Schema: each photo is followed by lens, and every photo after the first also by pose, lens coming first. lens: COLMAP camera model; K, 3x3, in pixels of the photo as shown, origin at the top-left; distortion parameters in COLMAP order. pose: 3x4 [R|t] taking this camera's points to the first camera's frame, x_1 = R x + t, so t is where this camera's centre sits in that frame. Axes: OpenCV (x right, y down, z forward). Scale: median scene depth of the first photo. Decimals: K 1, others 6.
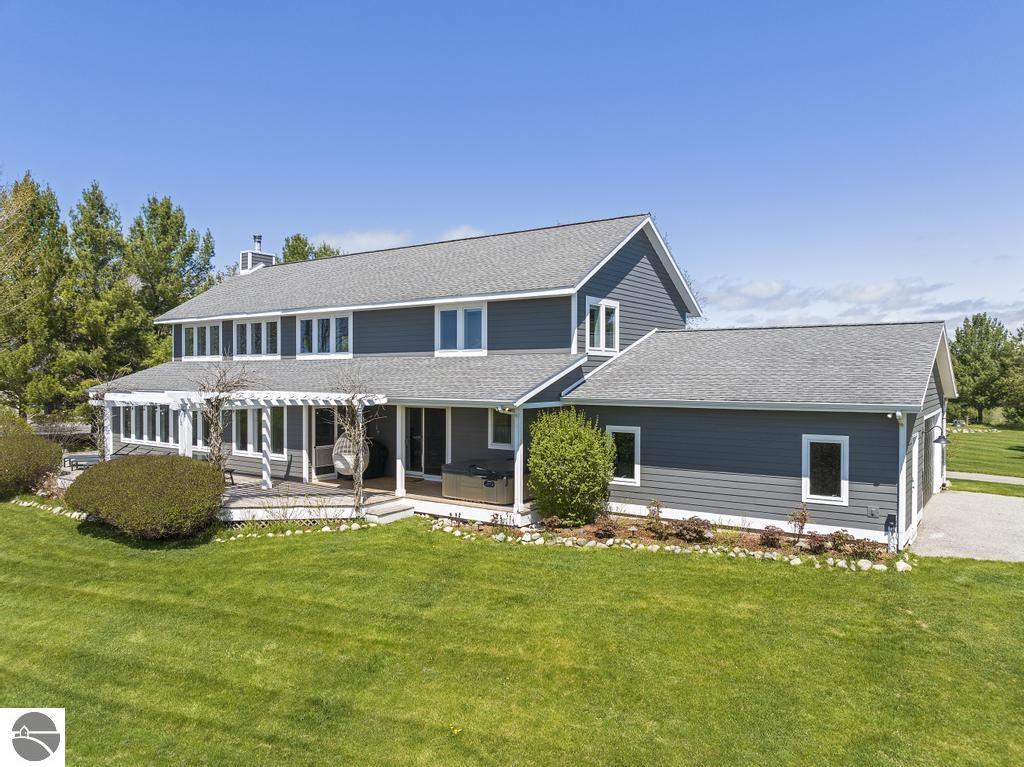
lens RADIAL K [[721.2, 0, 514.7], [0, 721.2, 385.0], [0, 0, 1]] dist [-0.030038, -0.000508]
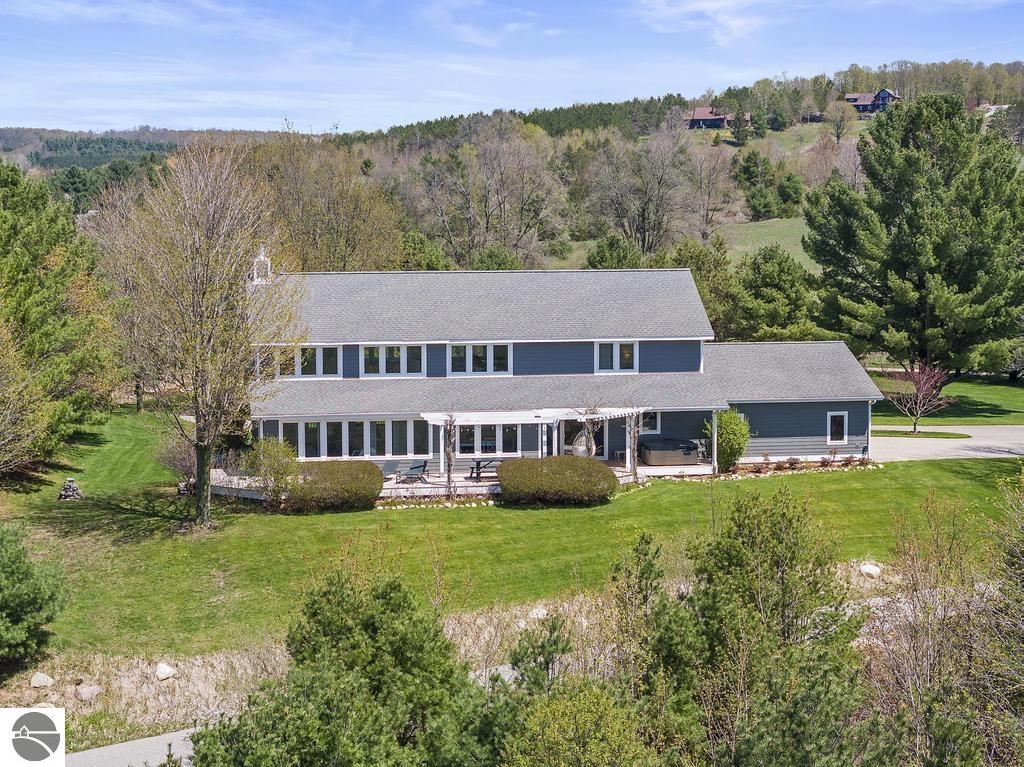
lens RADIAL K [[2119.2, 0, 510.7], [0, 2119.2, 383.1], [0, 0, 1]] dist [-0.026395, 0.000000]
pose [[0.718150, -0.074686, 0.691869, -3.235566], [0.013211, 0.995508, 0.093750, -0.433165], [-0.695763, -0.058187, 0.715911, -1.969824]]
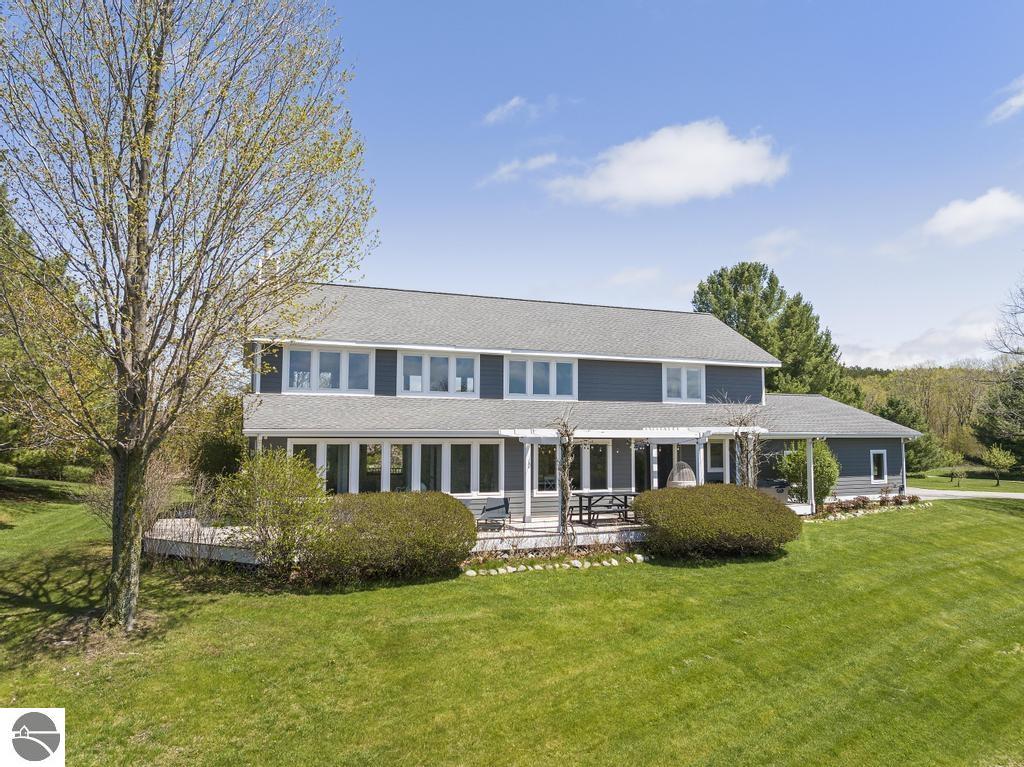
lens RADIAL K [[721.2, 0, 514.9], [0, 721.2, 384.0], [0, 0, 1]] dist [-0.030038, -0.000508]
pose [[0.548261, 0.059725, 0.834172, -1.330915], [0.009524, 0.996936, -0.077638, 0.022006], [-0.836253, 0.050510, 0.546012, 0.534328]]
